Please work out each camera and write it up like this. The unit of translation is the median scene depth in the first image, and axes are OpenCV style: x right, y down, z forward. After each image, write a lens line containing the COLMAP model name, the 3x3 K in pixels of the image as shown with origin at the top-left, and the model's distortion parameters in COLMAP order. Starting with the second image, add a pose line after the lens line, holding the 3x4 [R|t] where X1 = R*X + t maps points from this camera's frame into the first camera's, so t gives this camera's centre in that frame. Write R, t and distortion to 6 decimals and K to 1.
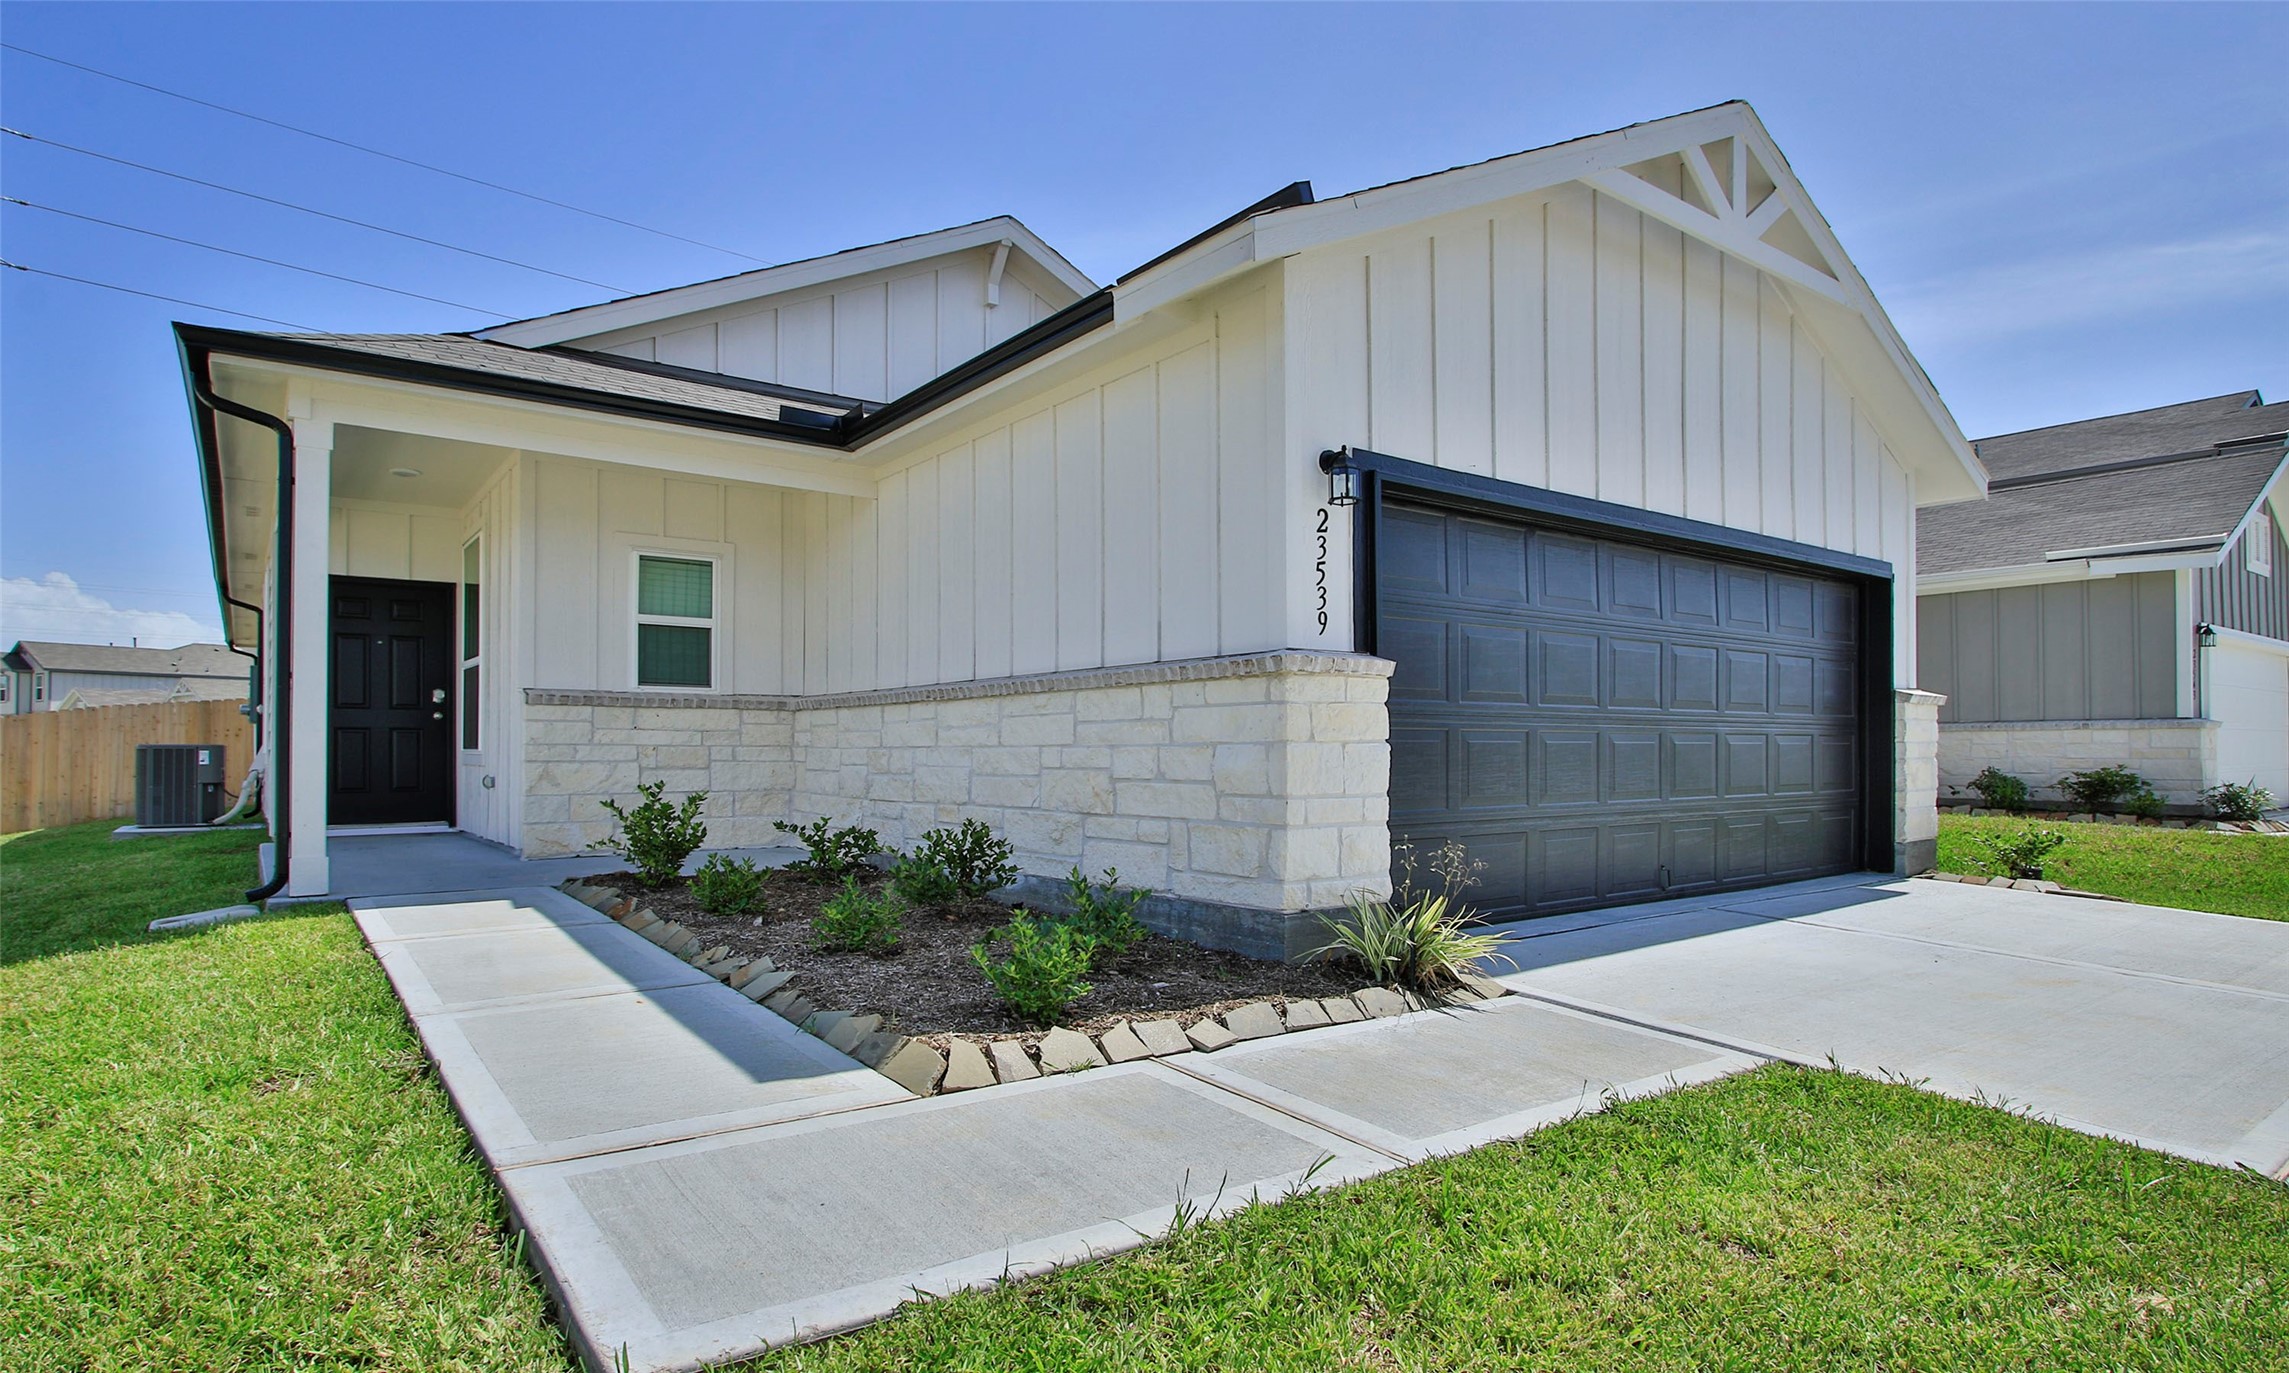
lens RADIAL K [[1188.6, 0, 1107.1], [0, 1188.6, 737.9], [0, 0, 1]] dist [-0.003432, -0.000464]
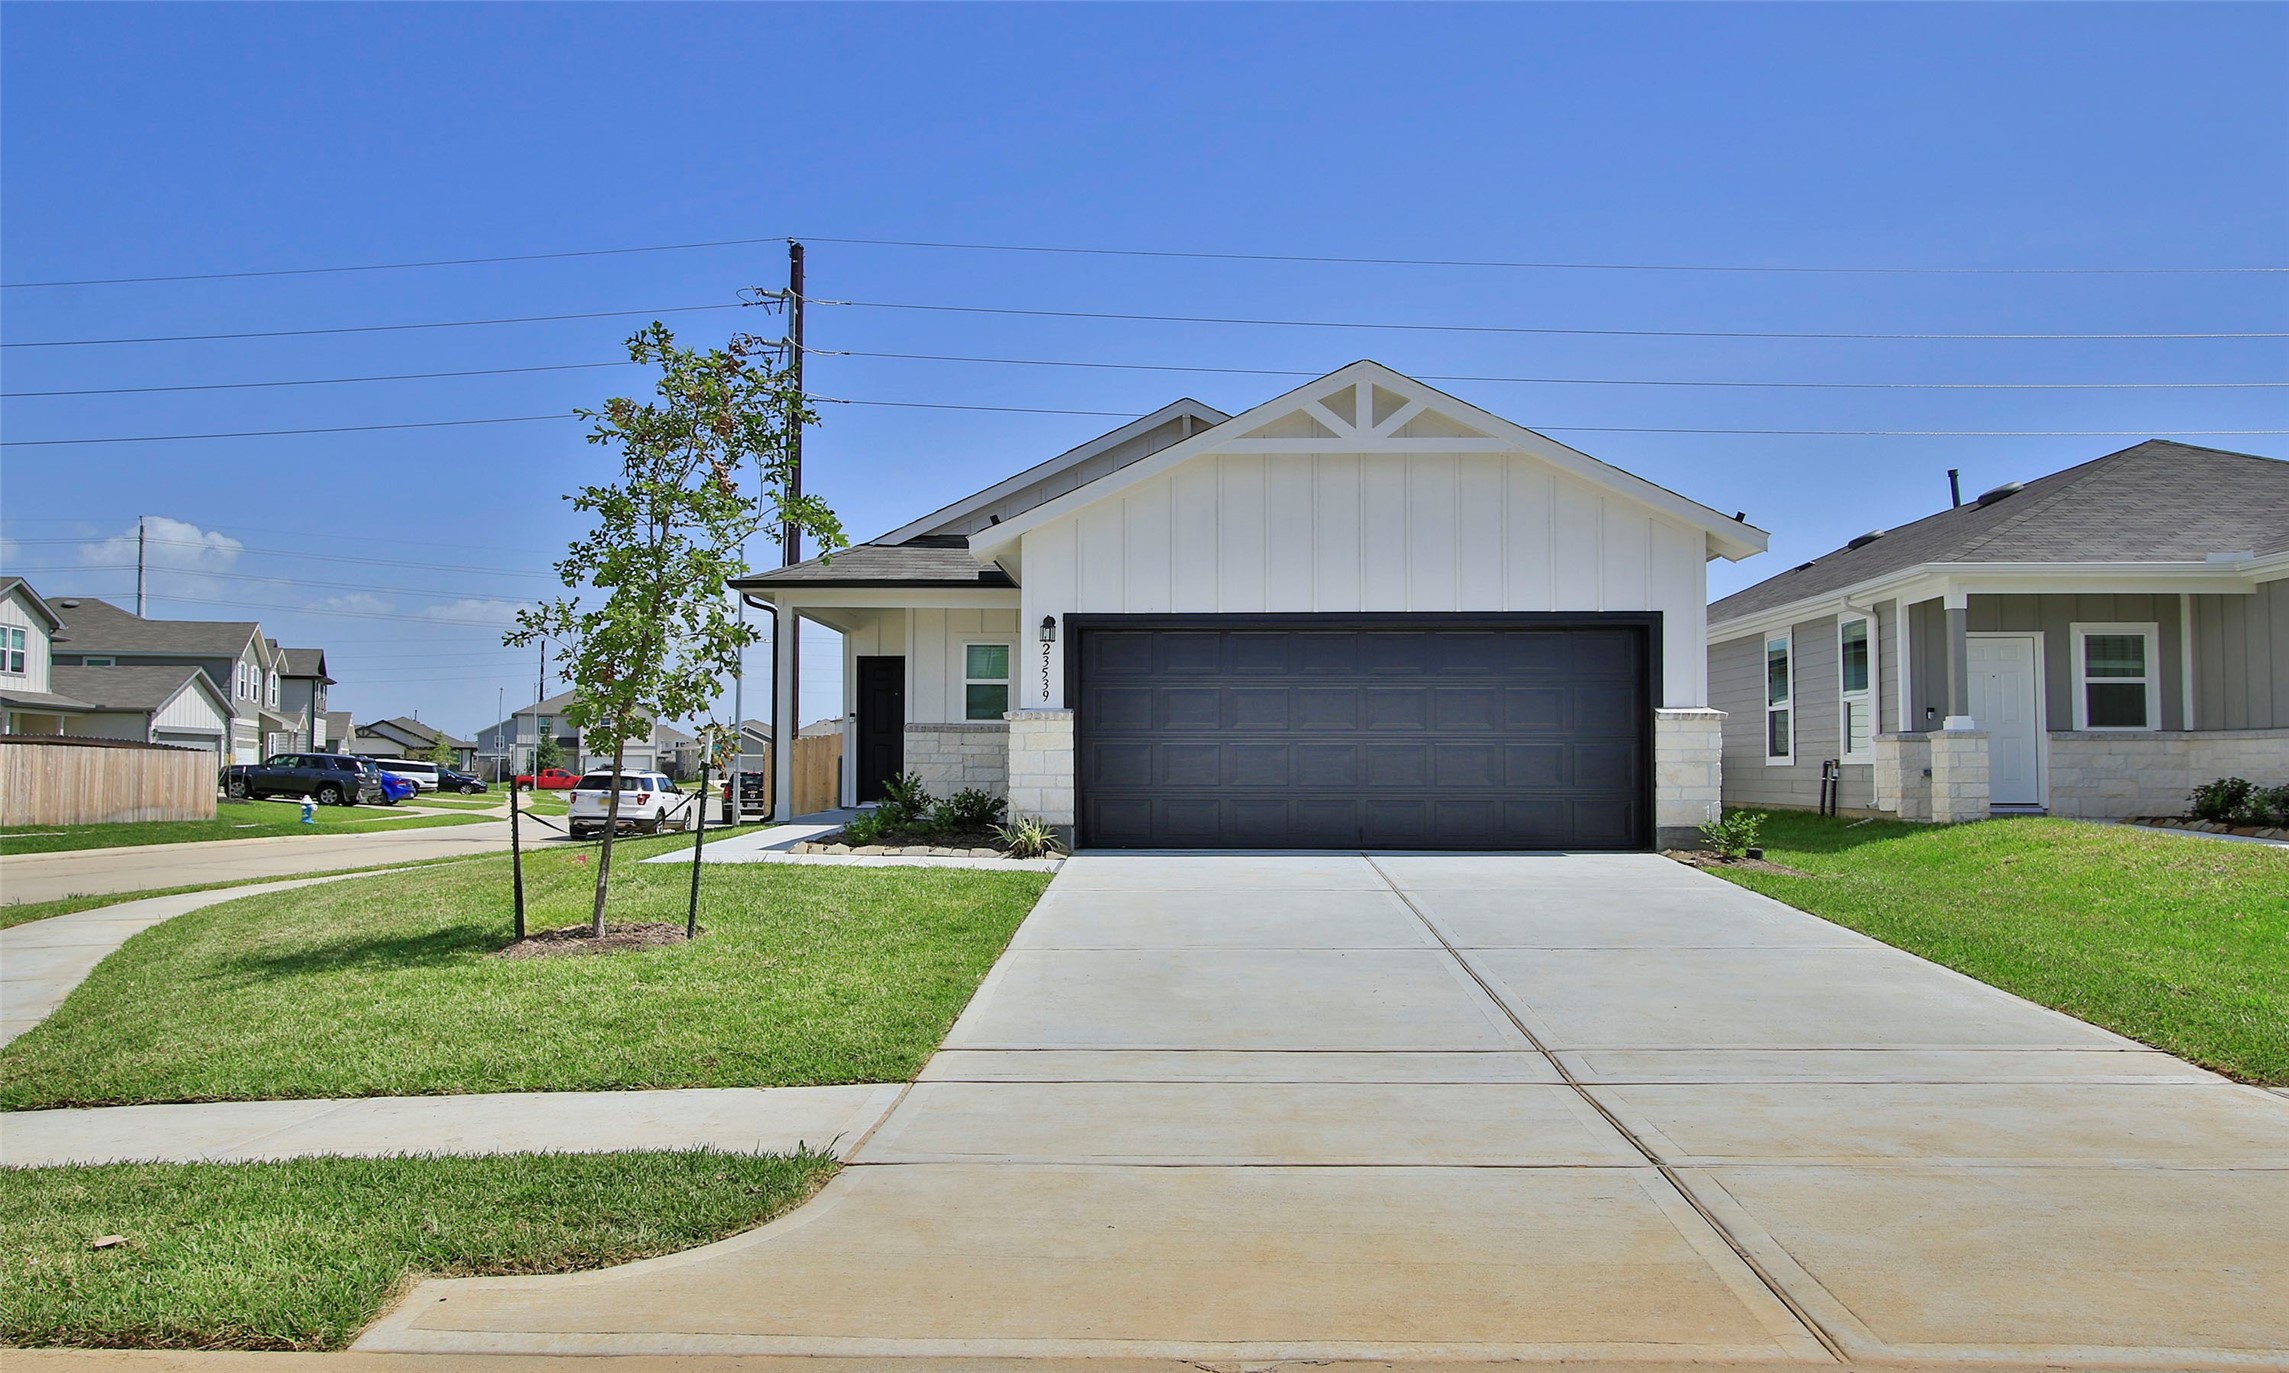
lens RADIAL K [[1861.6, 0, 1144.5], [0, 1861.6, 686.5], [0, 0, 1]] dist [-0.002264, -0.000474]
pose [[0.777768, -0.025102, -0.628050, 1.808989], [0.003271, 0.999350, -0.035891, 0.007205], [0.628543, 0.025860, 0.777345, -1.135983]]
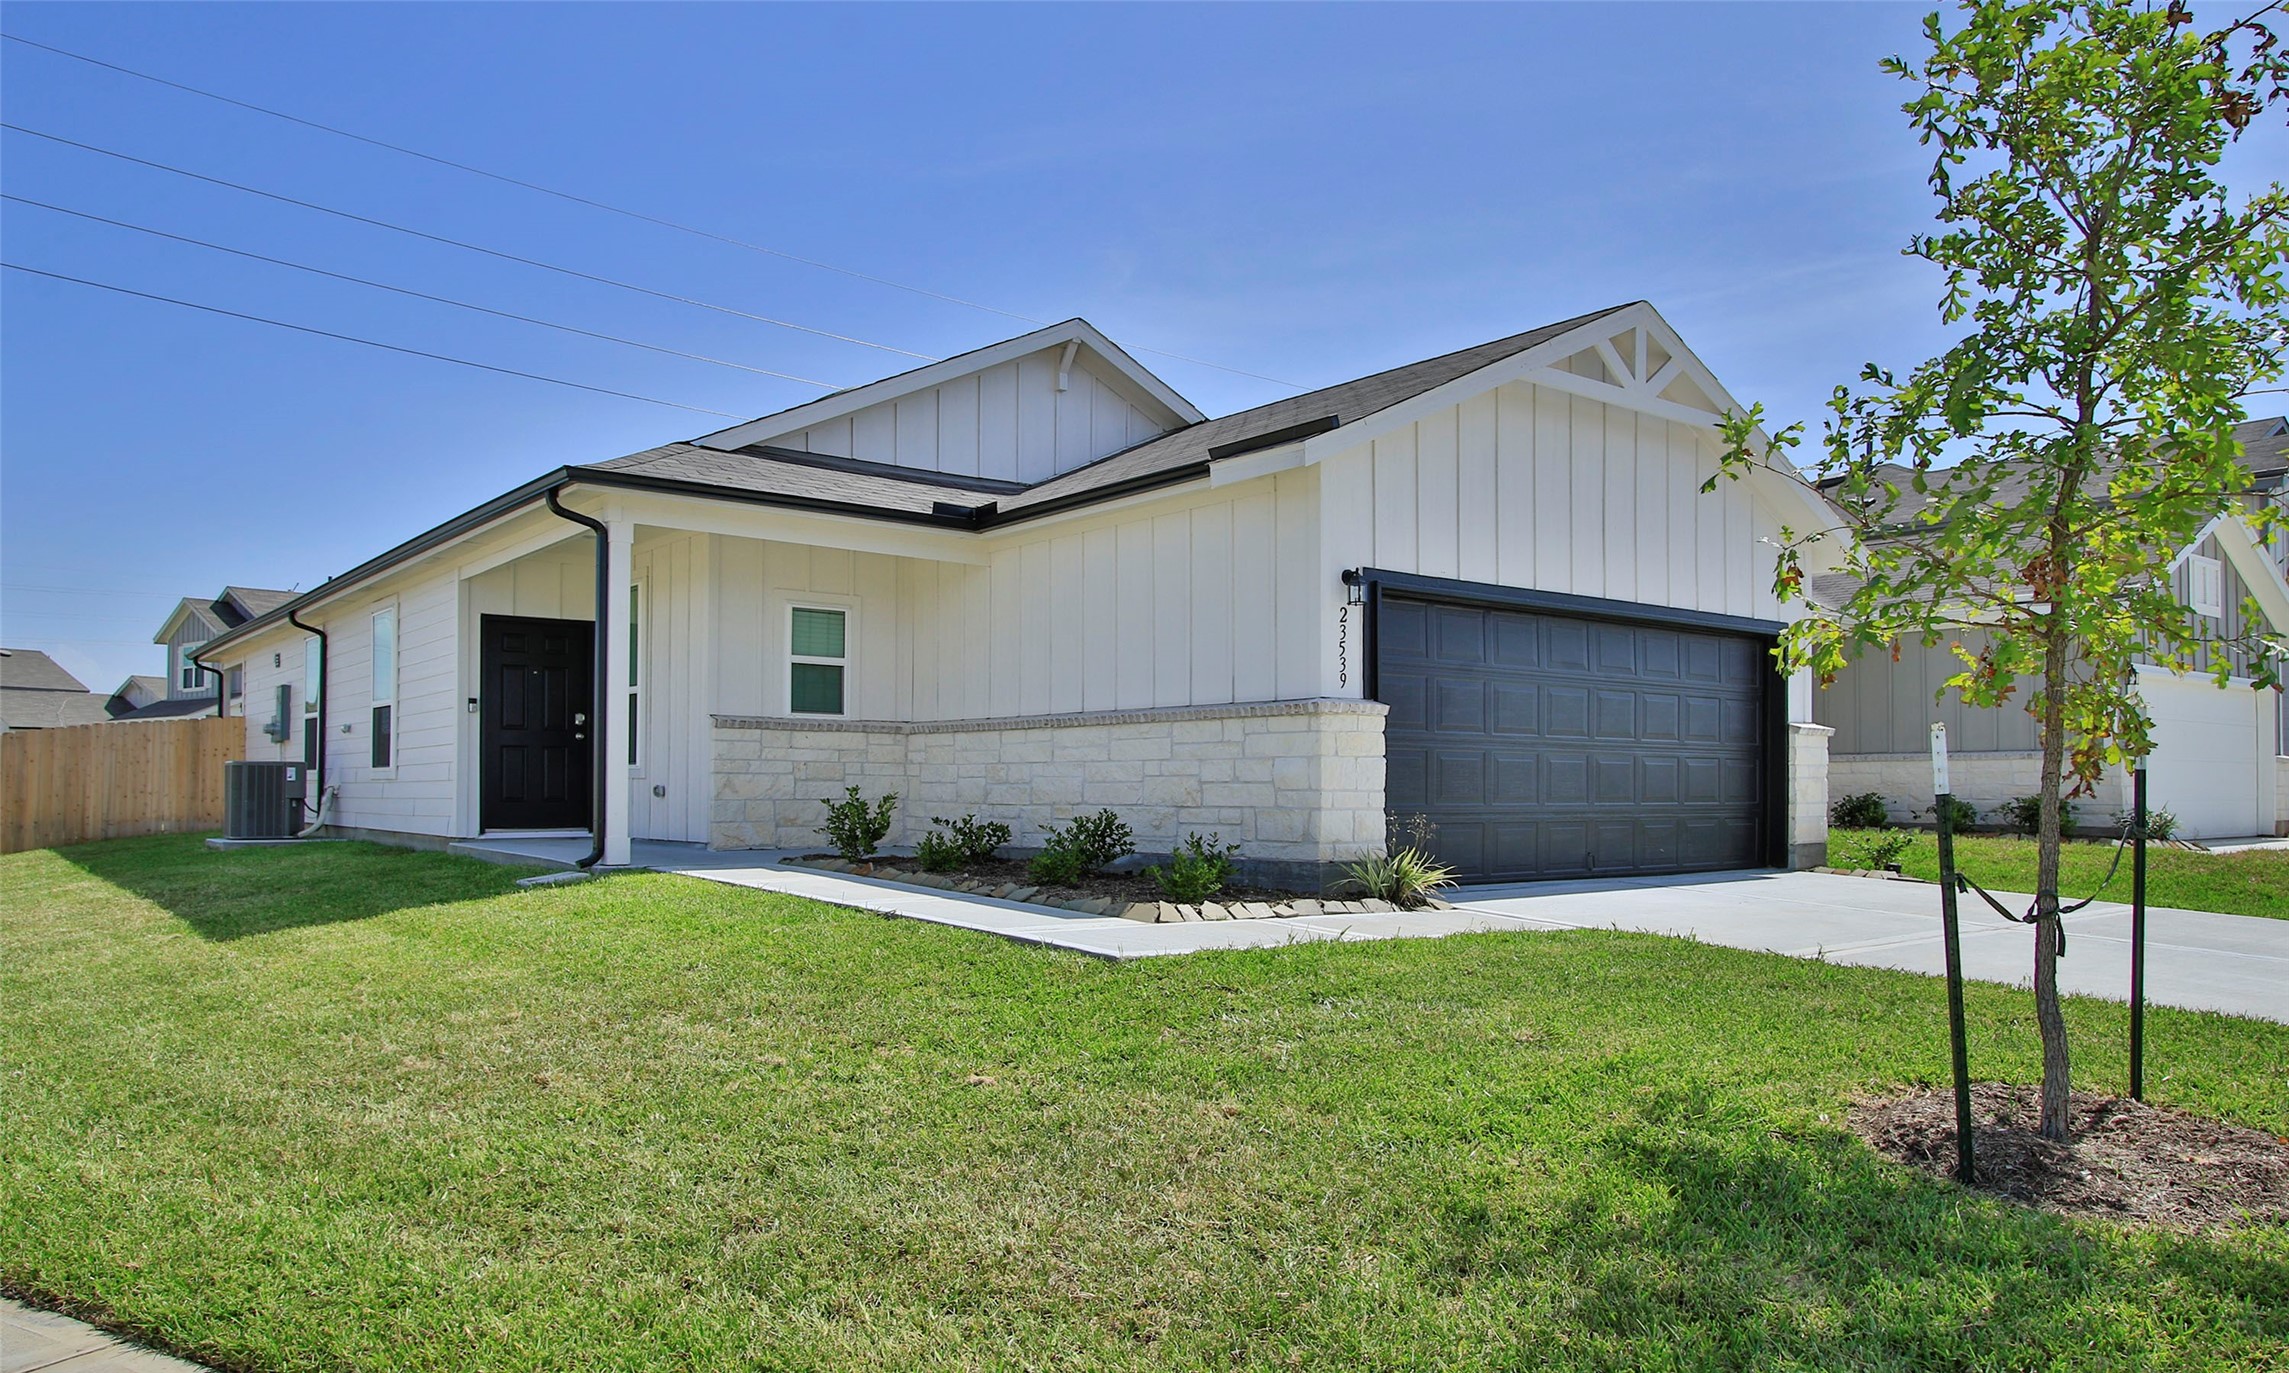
lens RADIAL K [[1512.1, 0, 1136.9], [0, 1512.1, 750.7], [0, 0, 1]] dist [0.002921, 0.001965]
pose [[0.998599, 0.006400, 0.052526, -0.140371], [-0.005705, 0.999894, -0.013375, 0.017272], [-0.052606, 0.013056, 0.998530, -0.703403]]
